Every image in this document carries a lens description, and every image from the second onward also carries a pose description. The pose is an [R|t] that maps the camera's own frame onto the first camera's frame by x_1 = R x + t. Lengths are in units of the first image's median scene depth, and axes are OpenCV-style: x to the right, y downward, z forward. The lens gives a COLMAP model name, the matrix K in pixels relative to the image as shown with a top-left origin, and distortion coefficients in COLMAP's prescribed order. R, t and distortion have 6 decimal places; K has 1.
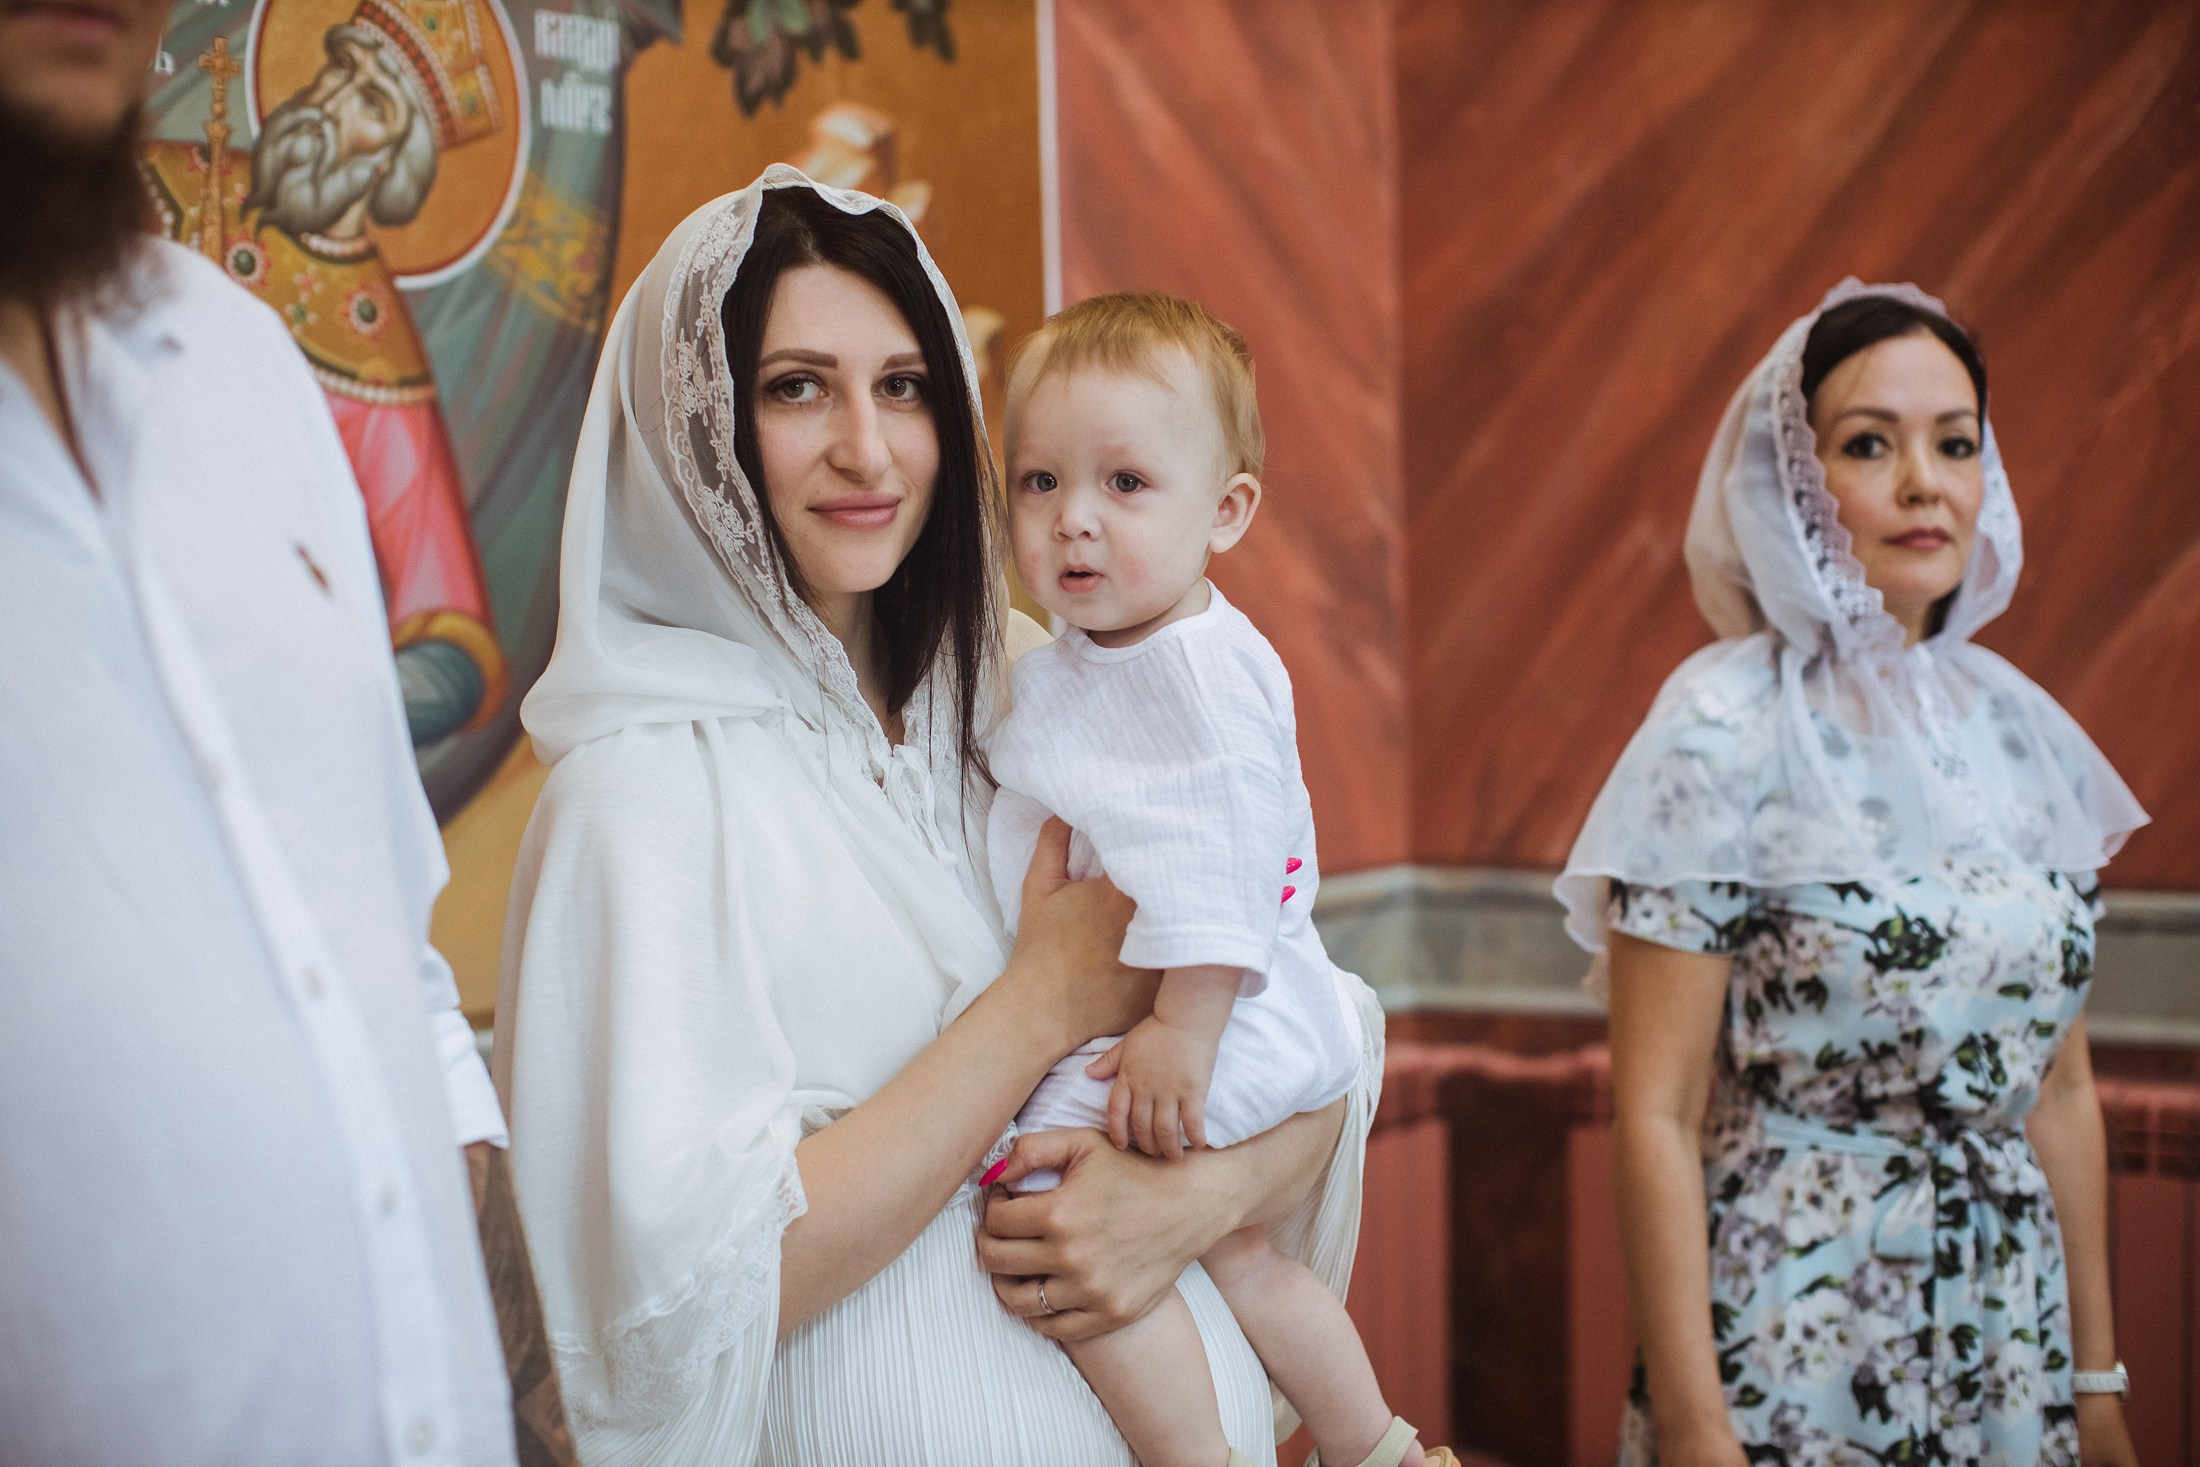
lens RADIAL K [[3166.5, 0, 898.6], [0, 3166.5, 736.3], [0, 0, 1]] dist [-0.095872, -0.027372]
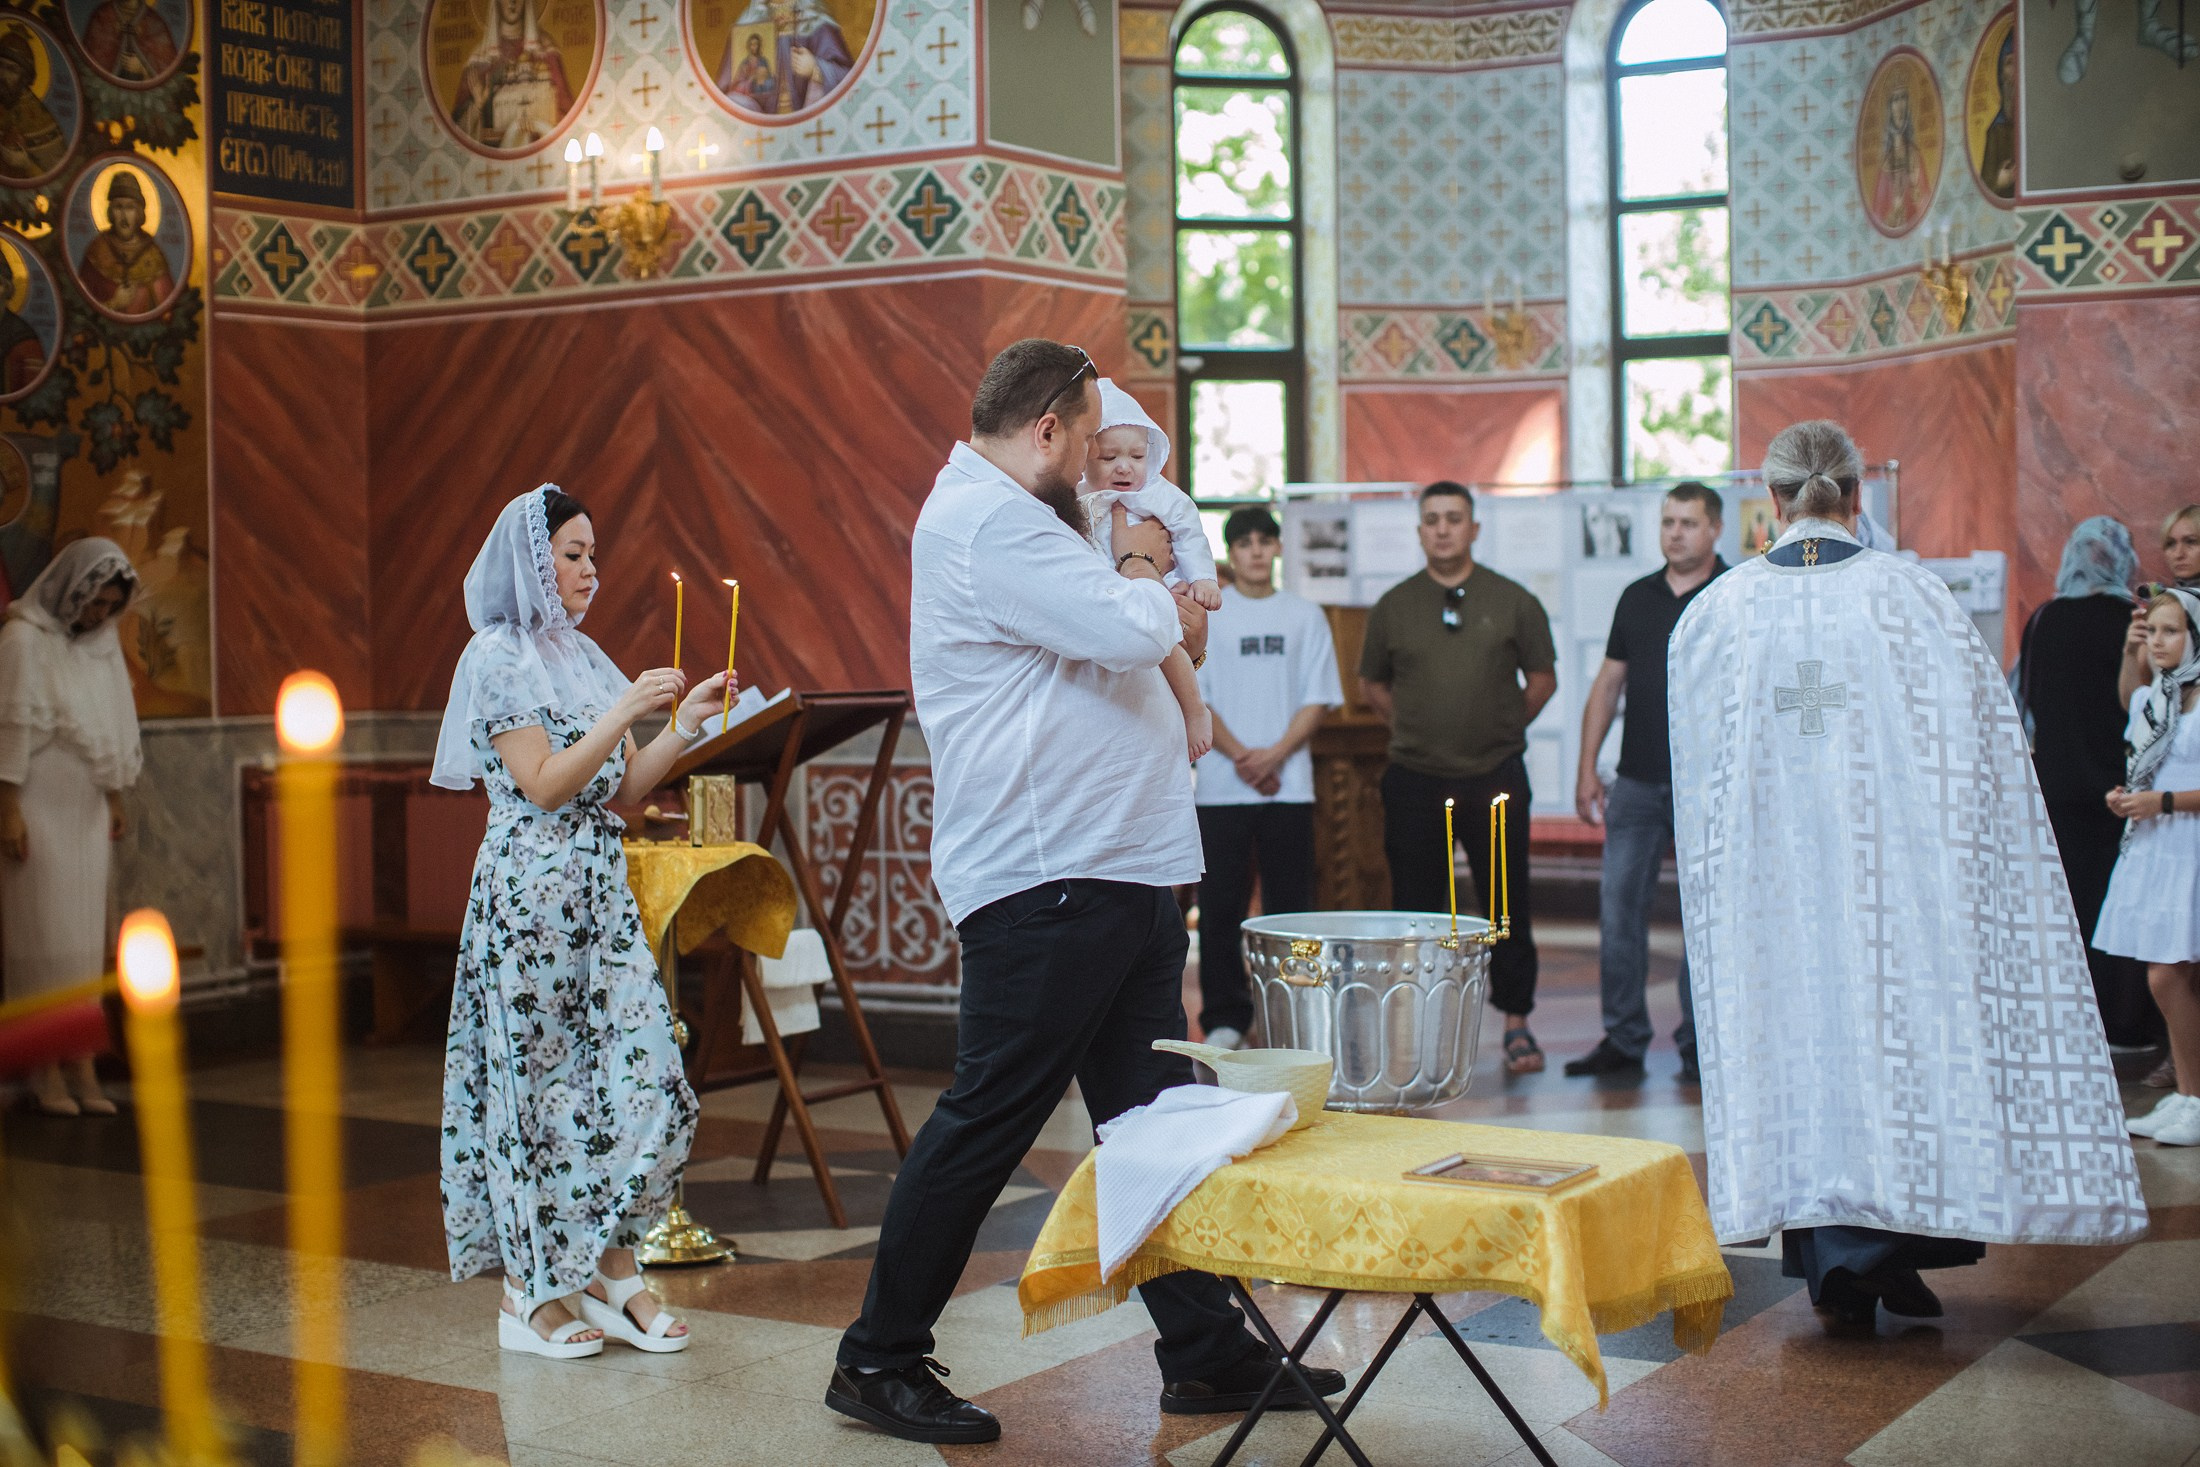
lens RADIAL K [[3154.0, 0, 1108.1], [0, 3154.0, 728.9], [0, 0, 1]] dist [-0.187583, 0.395953]
pose [[0.991543, 0.002150, 0.129763, 0.706888], [0.000075, 0.999853, -0.017141, 0.165706], [-0.129781, 0.017006, 0.991397, -2.943204]]
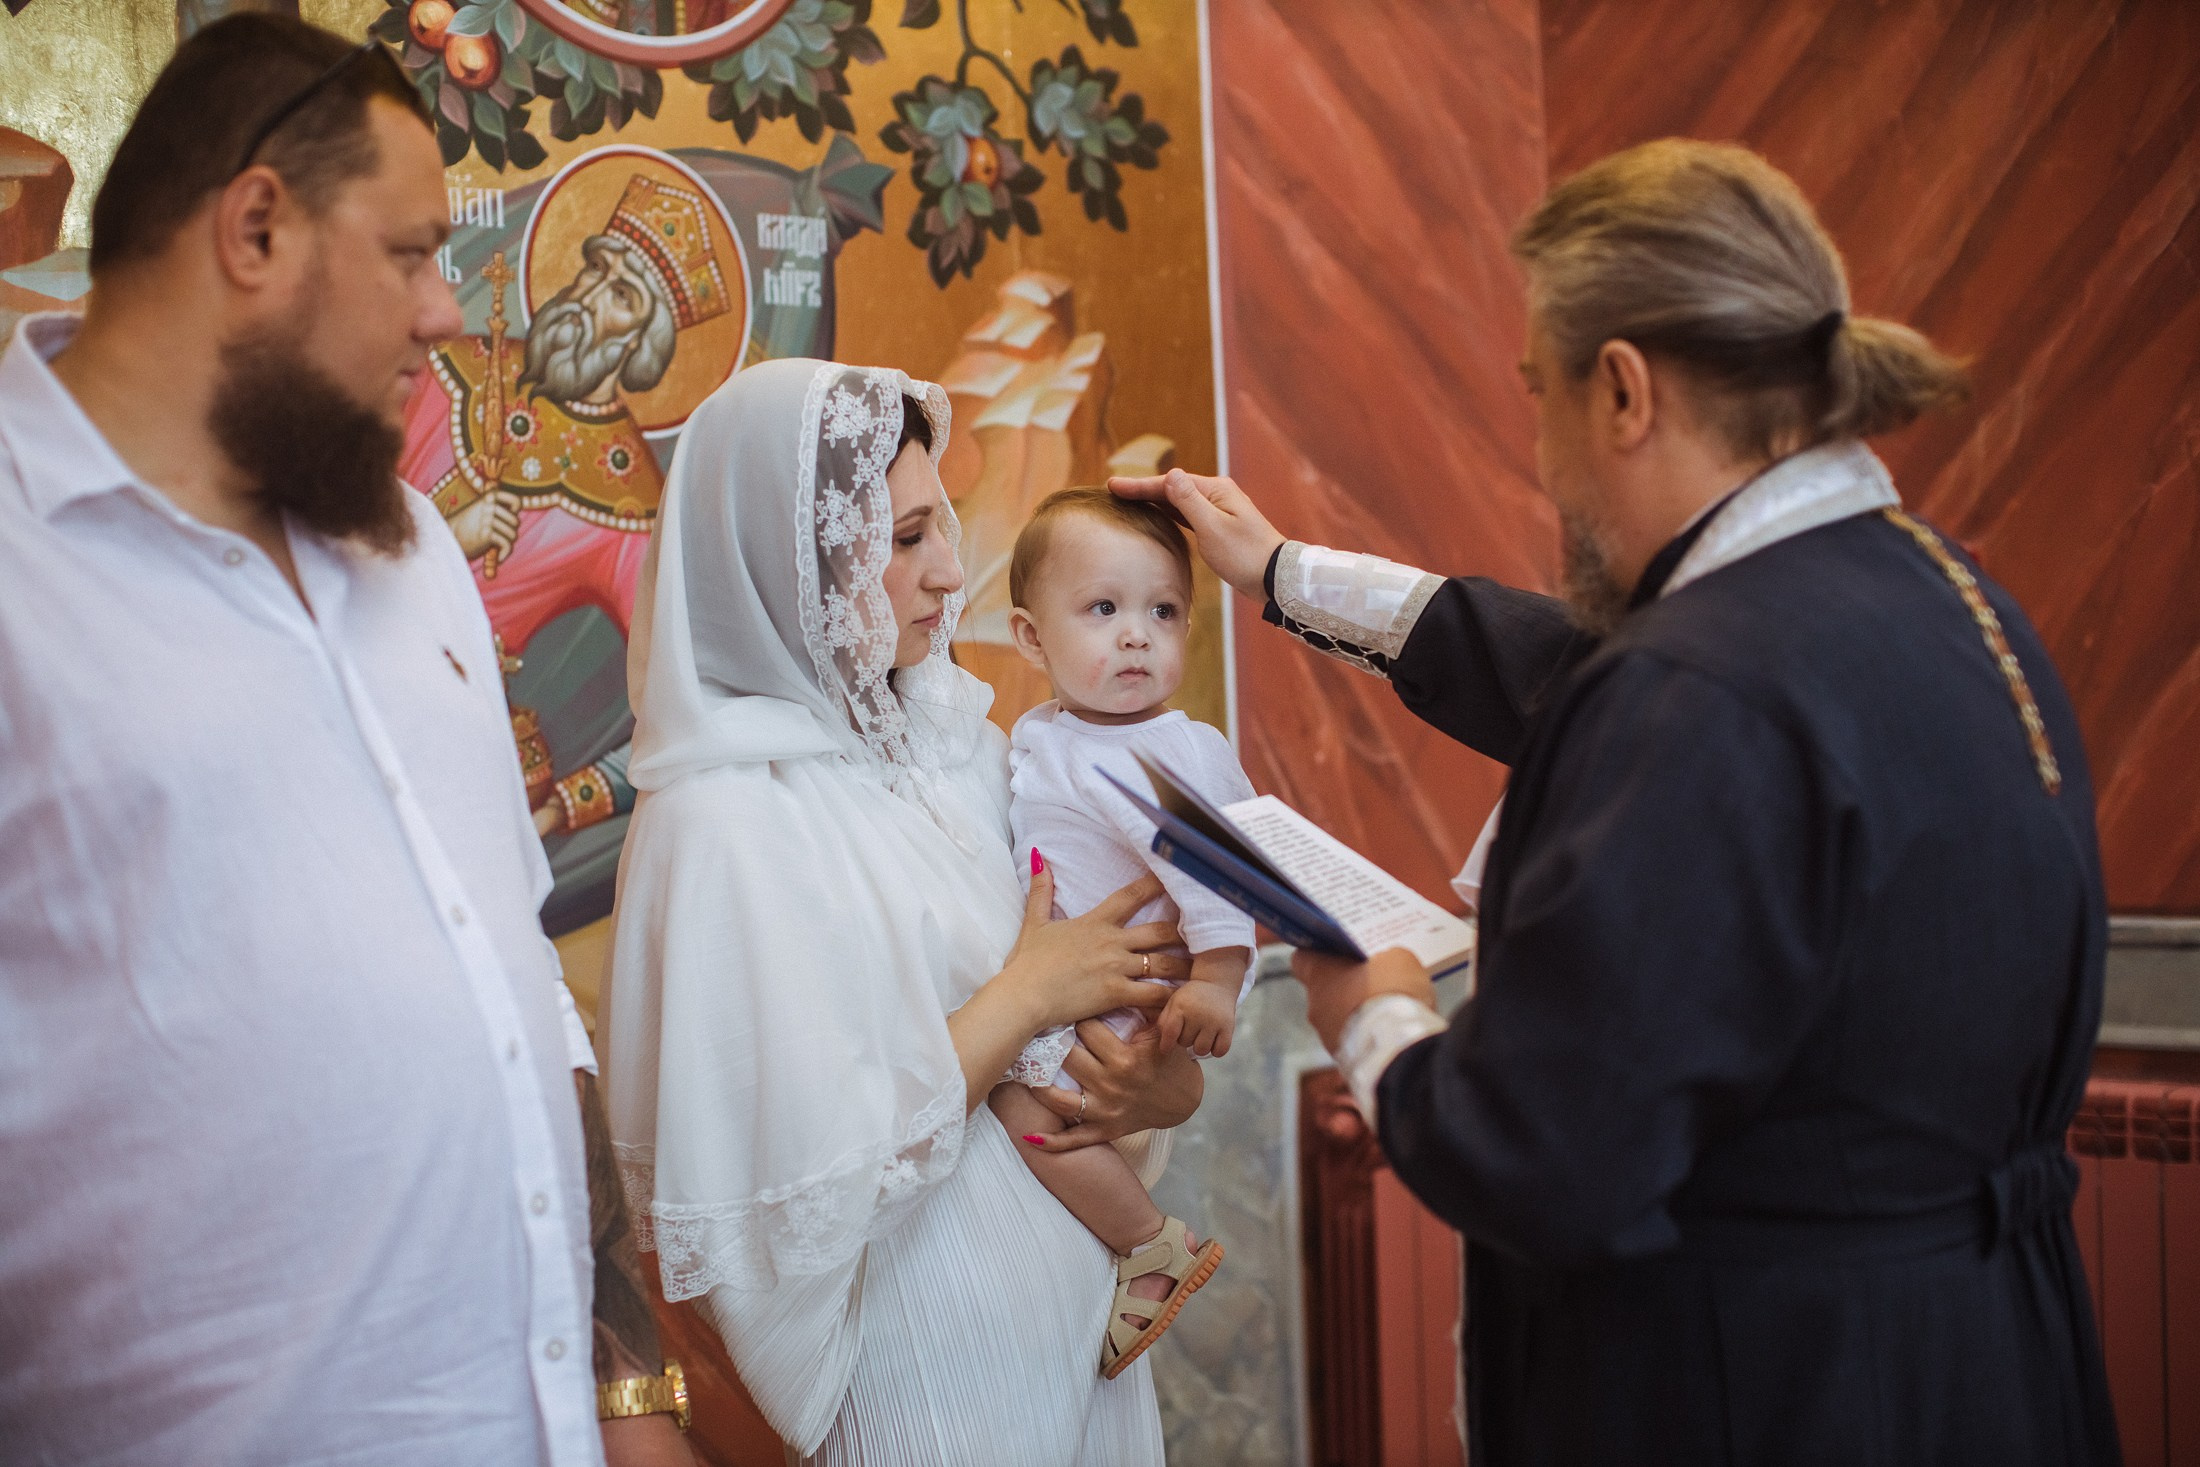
lens RADIAL K [[3256.9, 0, 1088.8], [0, 3256.9, 720.7], [0, 0, 1]] dist [-0.188489, 0.469144]
pose [[0.996744, -0.019933, -0.078130, 0.119636], [0.017447, 0.999324, -0.032374, 0.016222], [0.078723, 0.030906, 0.996417, -0.283631]]
